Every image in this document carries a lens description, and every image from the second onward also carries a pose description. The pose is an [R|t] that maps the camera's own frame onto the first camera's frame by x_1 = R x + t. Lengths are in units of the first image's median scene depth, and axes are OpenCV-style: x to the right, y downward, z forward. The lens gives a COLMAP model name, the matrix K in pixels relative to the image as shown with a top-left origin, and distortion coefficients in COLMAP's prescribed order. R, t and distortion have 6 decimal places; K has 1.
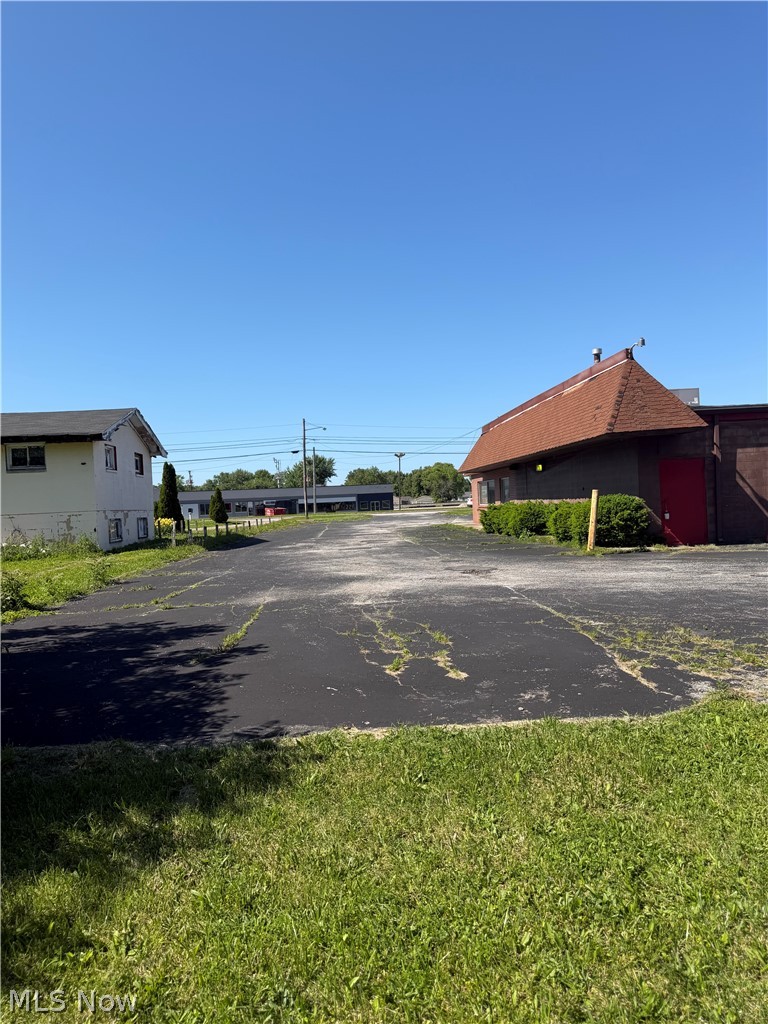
lens RADIAL K [[716.5, 0, 384.0], [0, 716.5, 512.0], [0, 0, 1]] dist [0.000439, -0.000004]
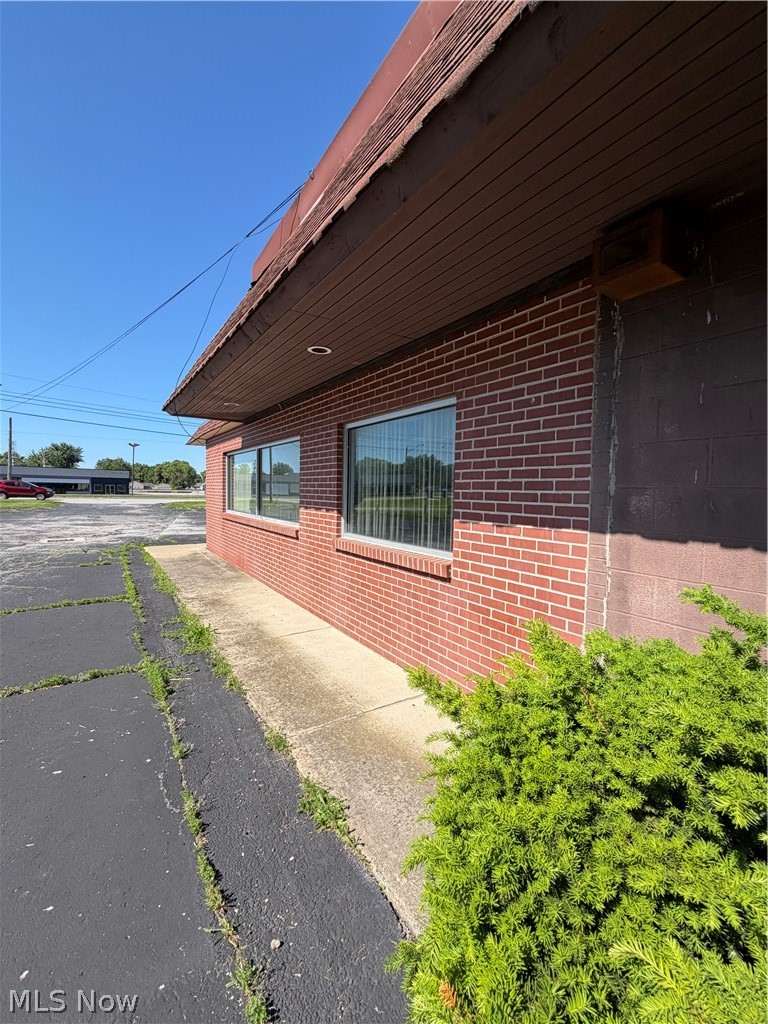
lens RADIAL K [[431.0, 0, 384.0], [0, 431.0, 512.0], [0, 0, 1]] dist [0.001129, 0.000044]
pose [[0.865374, 0.037826, 0.499697, 0.012355], [-0.051956, 0.998546, 0.014390, -0.002593], [-0.498426, -0.038415, 0.866080, 0.101408]]
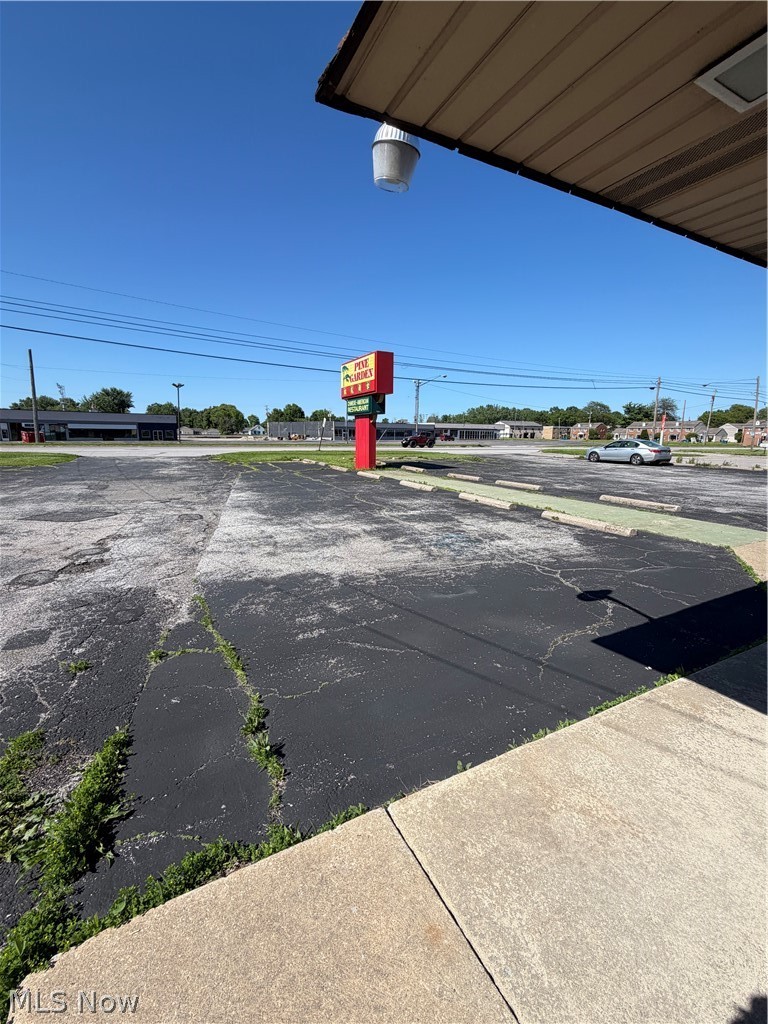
lens RADIAL K [[431.0, 0, 384.0], [0, 431.0, 512.0], [0, 0, 1]] dist [0.001129, 0.000044]
pose [[0.911114, -0.017477, 0.411784, 0.014912], [-0.047872, 0.987851, 0.147850, -0.003535], [-0.409365, -0.154421, 0.899208, 0.142038]]
